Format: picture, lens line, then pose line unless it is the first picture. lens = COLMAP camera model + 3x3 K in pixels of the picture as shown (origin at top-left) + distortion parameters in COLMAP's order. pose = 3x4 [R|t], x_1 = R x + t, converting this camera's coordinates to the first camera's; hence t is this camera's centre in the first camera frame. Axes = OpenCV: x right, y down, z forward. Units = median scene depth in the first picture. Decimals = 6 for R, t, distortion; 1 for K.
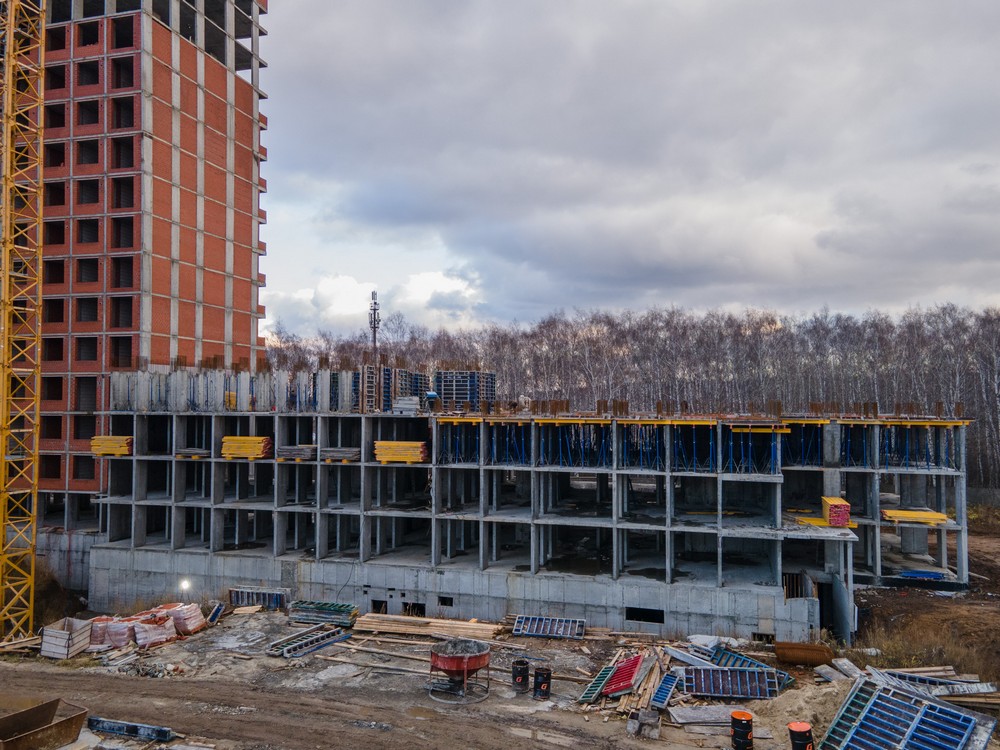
lens RADIAL K [[735.3, 0, 498.3], [0, 735.3, 382.3], [0, 0, 1]] dist [0.040479, 0.000882]
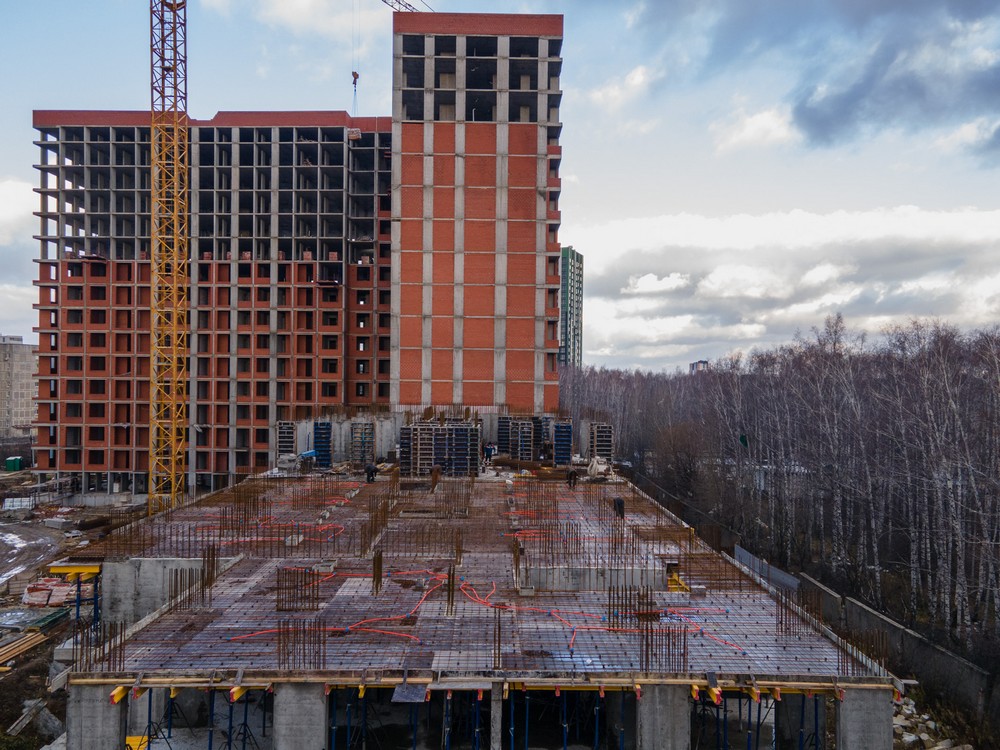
lens RADIAL K [[729.0, 0, 499.2], [0, 729.0, 388.8], [0, 0, 1]] dist [0.023922, 0.001282]
pose [[0.292351, 0.003371, -0.956305, 0.687834], [0.013764, 0.999875, 0.007732, -0.054700], [0.956212, -0.015423, 0.292268, 0.751399]]
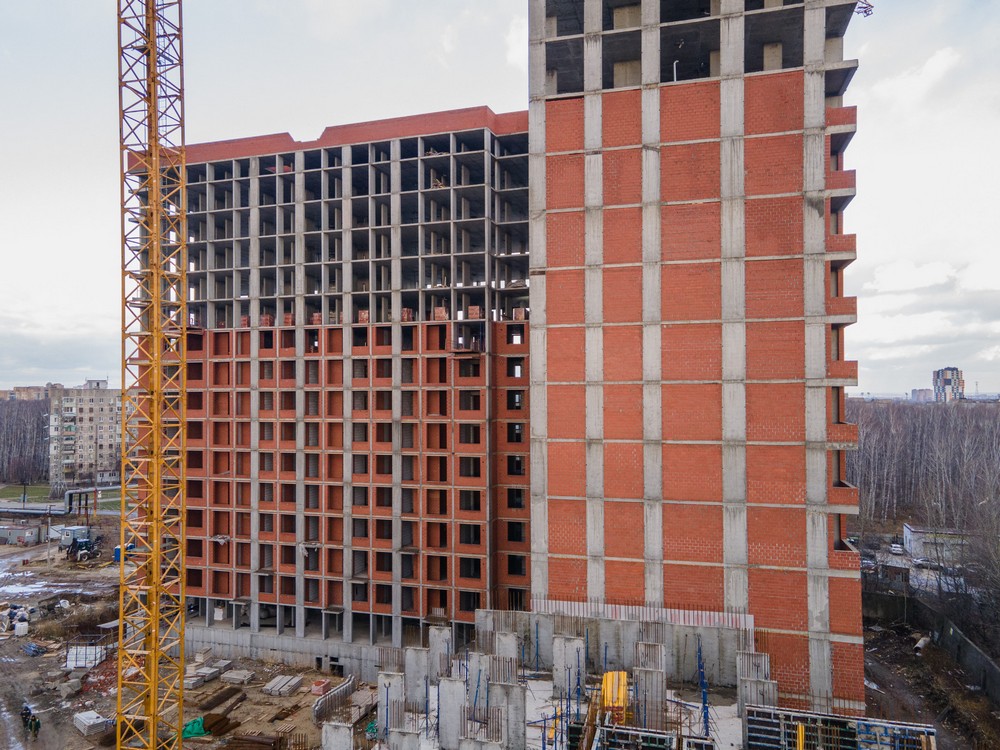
lens RADIAL K [[735.3, 0, 498.3], [0, 735.3, 382.3], [0, 0, 1]] dist [0.040479, 0.000882]
pose [[0.021677, -0.019245, -0.999580, 0.206561], [0.028545, 0.999419, -0.018623, -0.200935], [0.999357, -0.028129, 0.022214, 0.880866]]
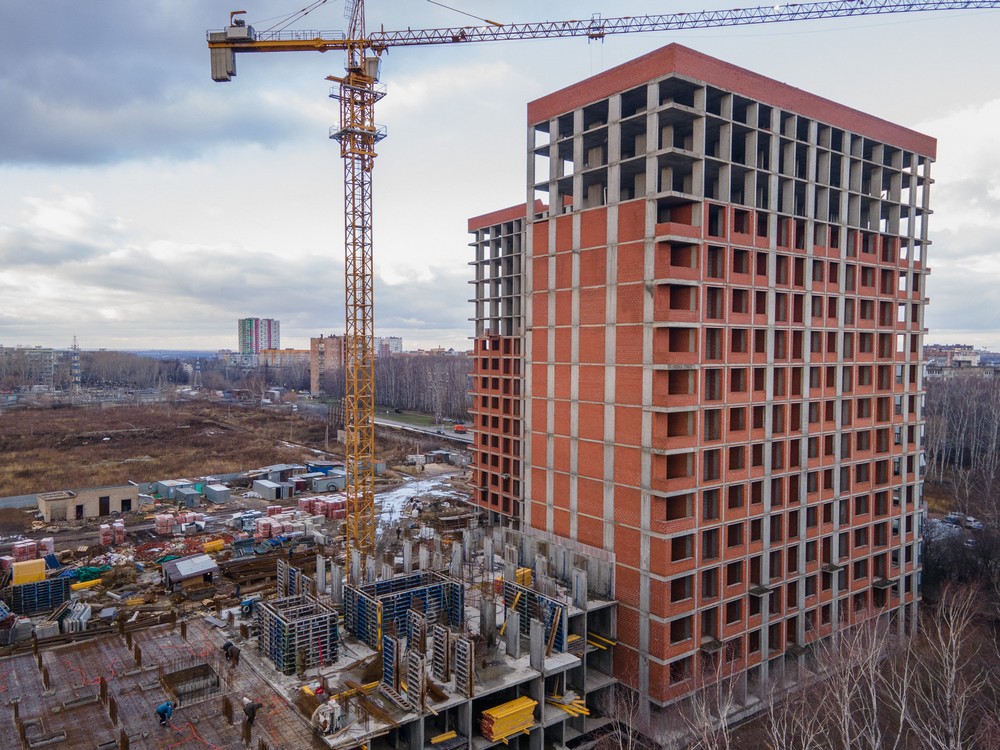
lens RADIAL K [[732.3, 0, 499.8], [0, 732.3, 385.9], [0, 0, 1]] dist [0.046247, 0.005256]
pose [[-0.603142, 0.031262, -0.797021, 0.429747], [0.010687, 0.999459, 0.031115, -0.260701], [0.797562, 0.010248, -0.603149, 1.535720]]
